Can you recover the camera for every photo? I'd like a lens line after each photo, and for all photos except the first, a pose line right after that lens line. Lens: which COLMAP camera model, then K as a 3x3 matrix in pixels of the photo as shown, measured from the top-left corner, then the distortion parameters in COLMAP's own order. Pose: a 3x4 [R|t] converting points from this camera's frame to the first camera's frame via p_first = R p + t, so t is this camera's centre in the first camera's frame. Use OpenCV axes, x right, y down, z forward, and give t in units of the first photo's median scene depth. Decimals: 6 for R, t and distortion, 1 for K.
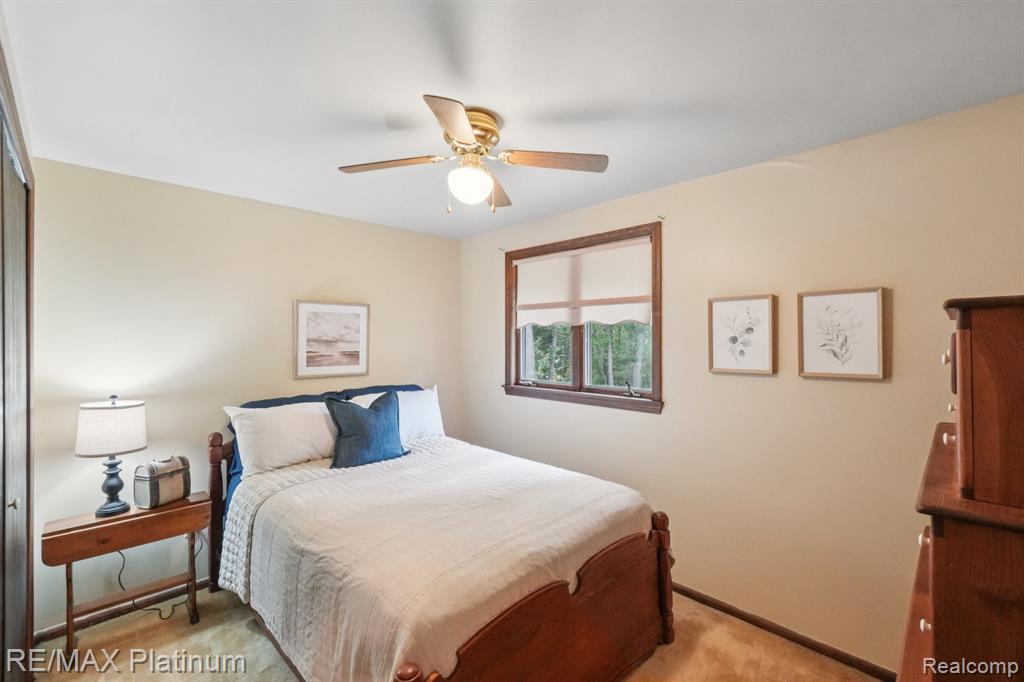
lens RADIAL K [[450.4, 0, 511.1], [0, 450.4, 341.6], [0, 0, 1]] dist [-0.004158, -0.000003]
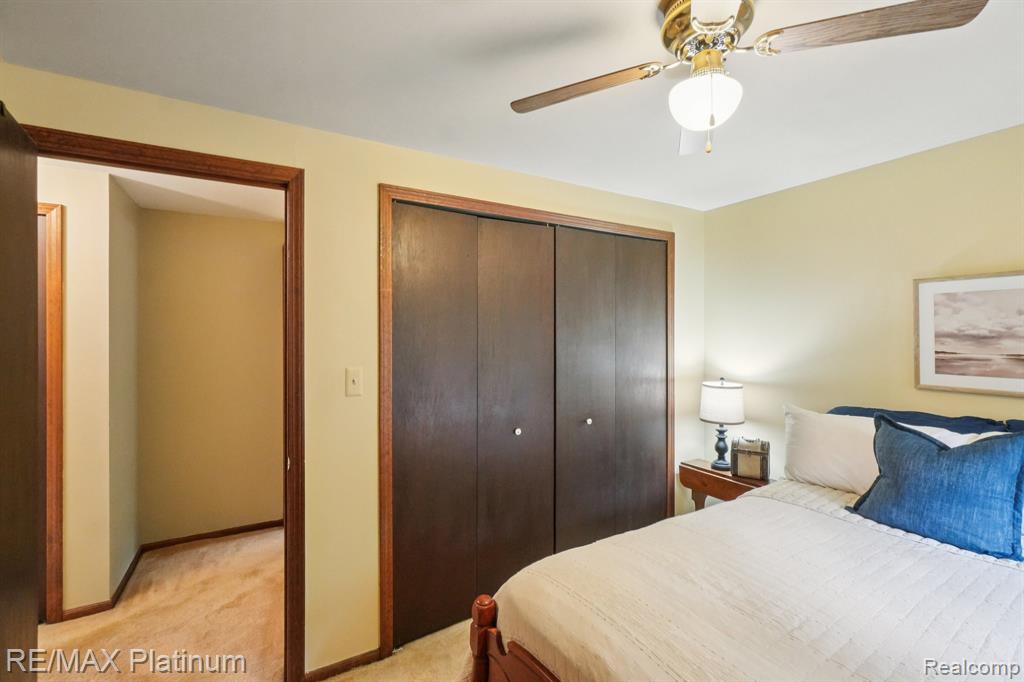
lens RADIAL K [[450.4, 0, 511.0], [0, 450.4, 333.3], [0, 0, 1]] dist [-0.004158, -0.000003]
pose [[-0.242999, 0.001394, -0.970025, 0.473976], [-0.001848, 0.999996, 0.001900, -0.007282], [0.970025, 0.002254, -0.242996, 0.676962]]
